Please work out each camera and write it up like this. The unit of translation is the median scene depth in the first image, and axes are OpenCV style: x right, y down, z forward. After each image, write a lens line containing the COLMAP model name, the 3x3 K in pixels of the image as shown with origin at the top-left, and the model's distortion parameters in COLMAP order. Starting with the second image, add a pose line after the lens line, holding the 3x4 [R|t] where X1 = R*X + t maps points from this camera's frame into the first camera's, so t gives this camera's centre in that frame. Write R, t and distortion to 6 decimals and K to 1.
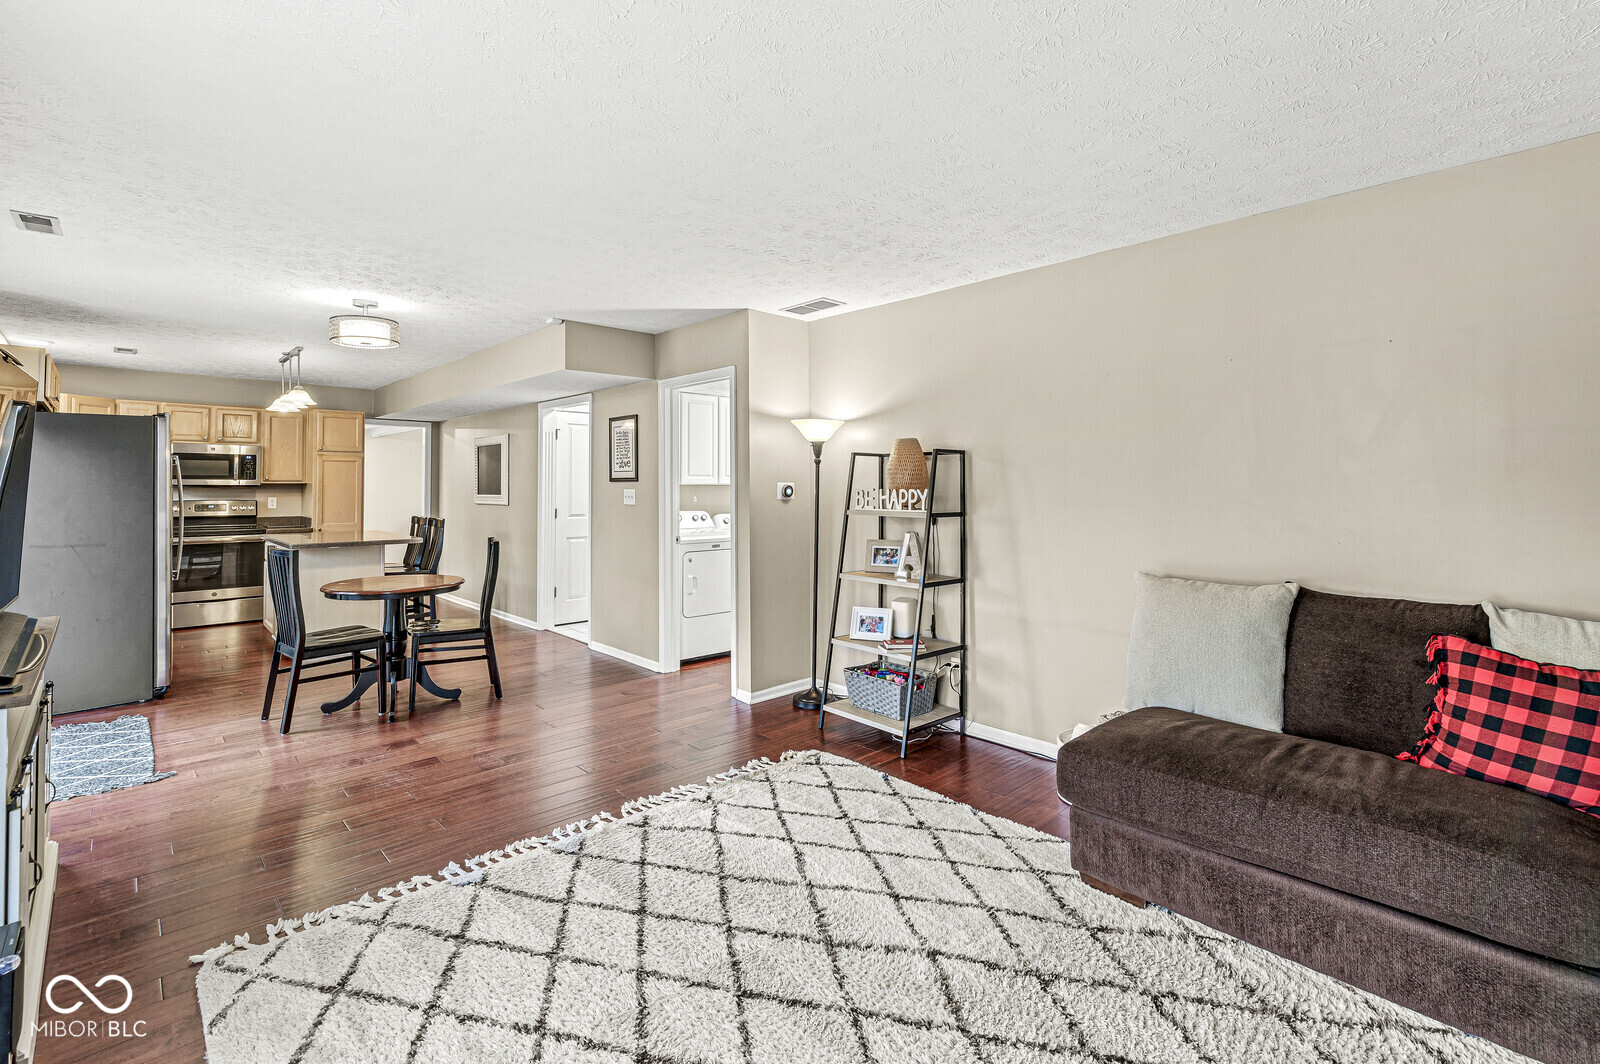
lens RADIAL K [[704.7, 0, 814.6], [0, 704.7, 477.4], [0, 0, 1]] dist [0.003863, -0.002008]
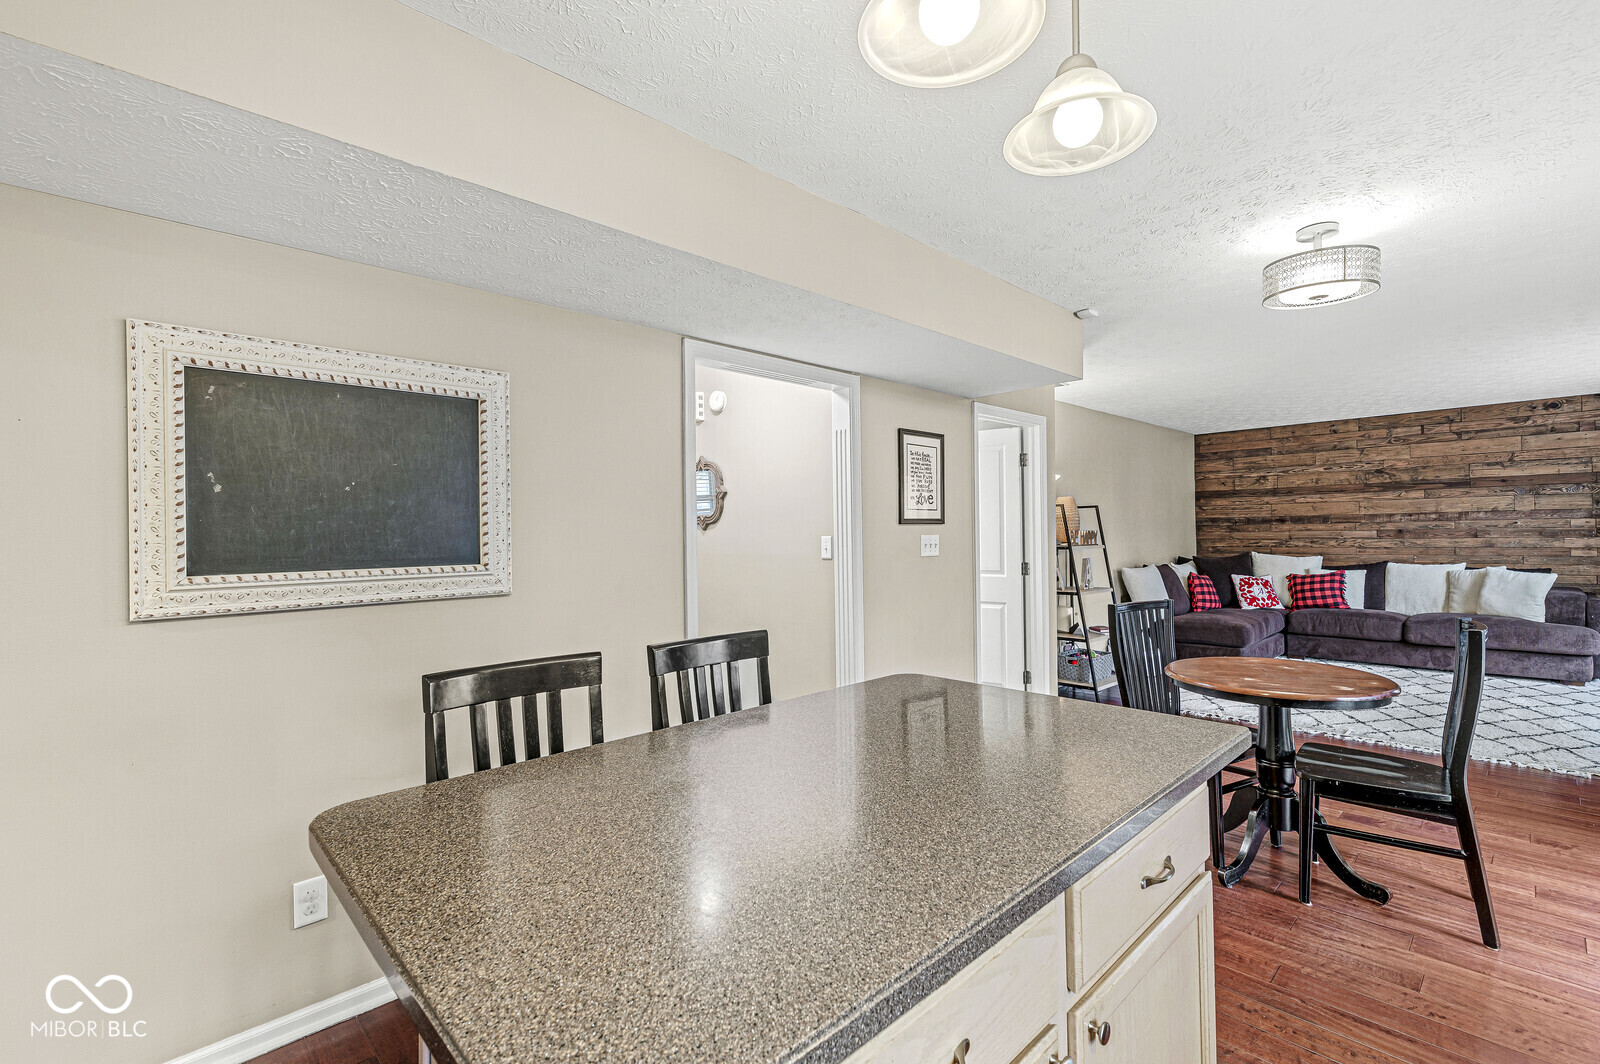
lens RADIAL K [[704.7, 0, 790.1], [0, 704.7, 529.3], [0, 0, 1]] dist [0.003863, -0.002008]
pose [[0.020822, 0.004619, 0.999773, -1.775725], [0.000192, 0.999989, -0.004624, 0.026750], [-0.999783, 0.000288, 0.020821, 2.030566]]
